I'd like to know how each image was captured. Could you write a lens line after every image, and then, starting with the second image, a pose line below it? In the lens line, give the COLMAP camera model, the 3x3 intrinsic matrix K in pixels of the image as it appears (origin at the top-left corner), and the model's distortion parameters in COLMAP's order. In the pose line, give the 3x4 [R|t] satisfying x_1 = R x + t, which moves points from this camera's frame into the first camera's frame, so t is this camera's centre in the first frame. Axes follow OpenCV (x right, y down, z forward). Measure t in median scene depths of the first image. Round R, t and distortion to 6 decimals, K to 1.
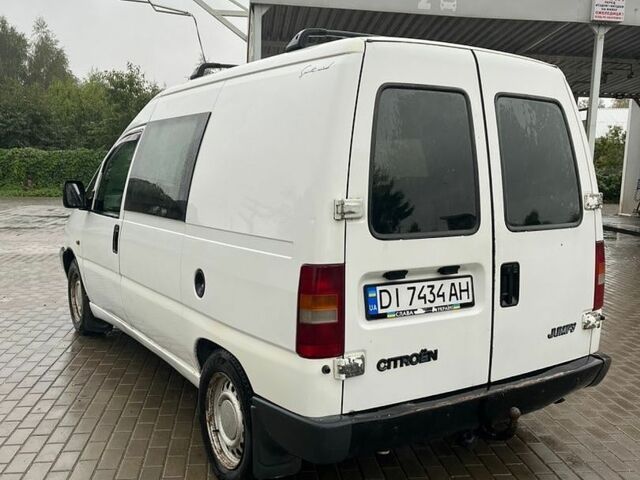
lens RADIAL K [[646.4, 0, 320.0], [0, 646.4, 240.0], [0, 0, 1]] dist [0.021762, 0.014818]
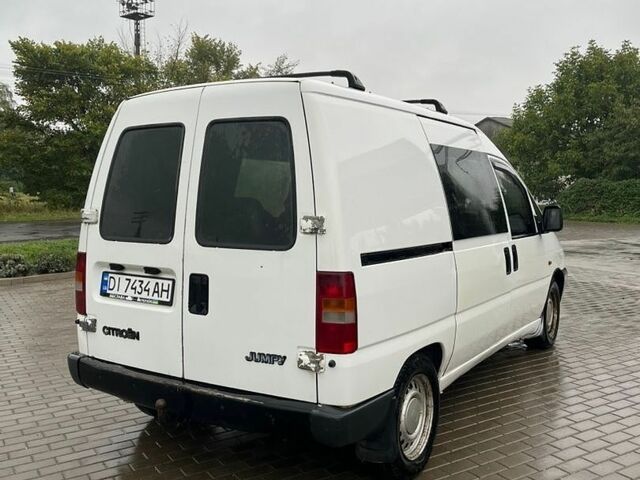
lens RADIAL K [[660.5, 0, 320.0], [0, 660.5, 240.0], [0, 0, 1]] dist [-0.001600, 0.210973]
pose [[0.419715, 0.055449, -0.905961, 1.485444], [-0.105156, 0.994382, 0.012144, -0.061576], [0.901544, 0.090171, 0.423188, 0.755708]]
